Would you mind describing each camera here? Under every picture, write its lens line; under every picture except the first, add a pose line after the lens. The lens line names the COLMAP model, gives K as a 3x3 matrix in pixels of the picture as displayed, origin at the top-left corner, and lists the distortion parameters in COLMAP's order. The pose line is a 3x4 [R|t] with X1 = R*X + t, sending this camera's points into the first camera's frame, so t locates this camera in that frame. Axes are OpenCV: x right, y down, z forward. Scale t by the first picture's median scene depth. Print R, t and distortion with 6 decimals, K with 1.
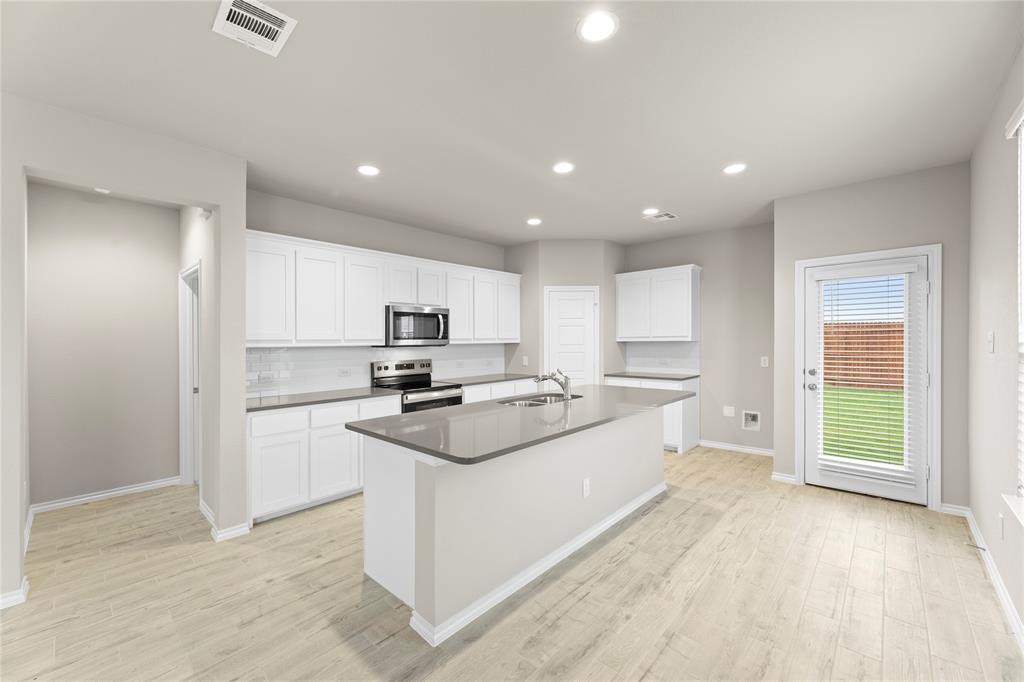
lens RADIAL K [[408.6, 0, 511.0], [0, 408.6, 342.6], [0, 0, 1]] dist [0.000357, 0.000016]
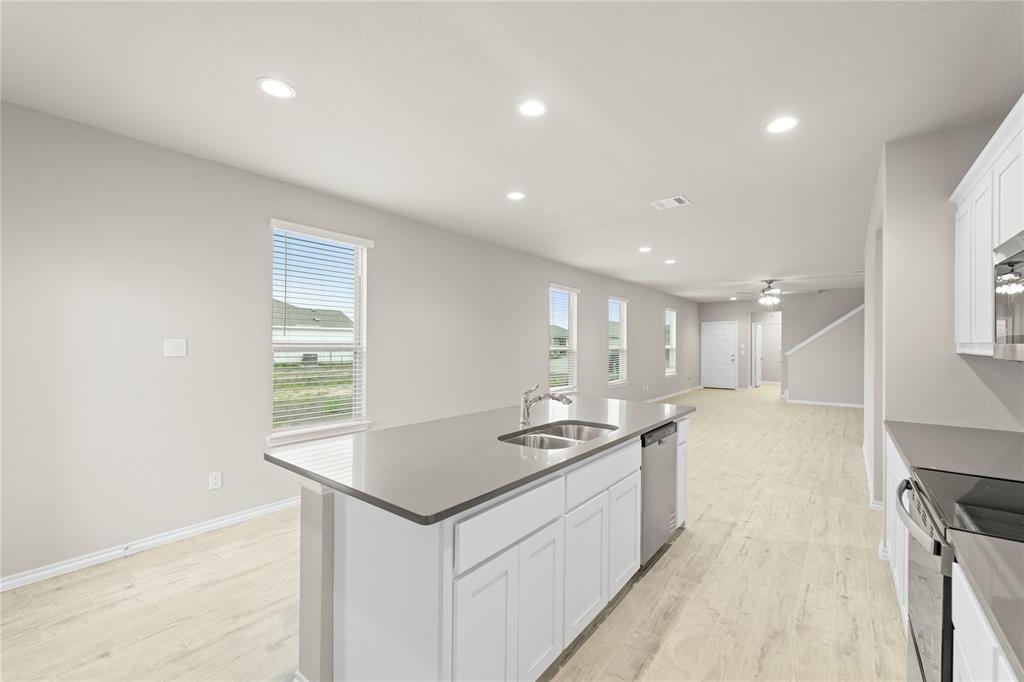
lens RADIAL K [[424.3, 0, 512.6], [0, 424.3, 343.3], [0, 0, 1]] dist [0.000150, 0.000014]
pose [[-0.996904, 0.000623, -0.078631, 0.249152], [0.000516, 0.999999, 0.001380, -0.010303], [0.078631, 0.001335, -0.996903, 1.986718]]
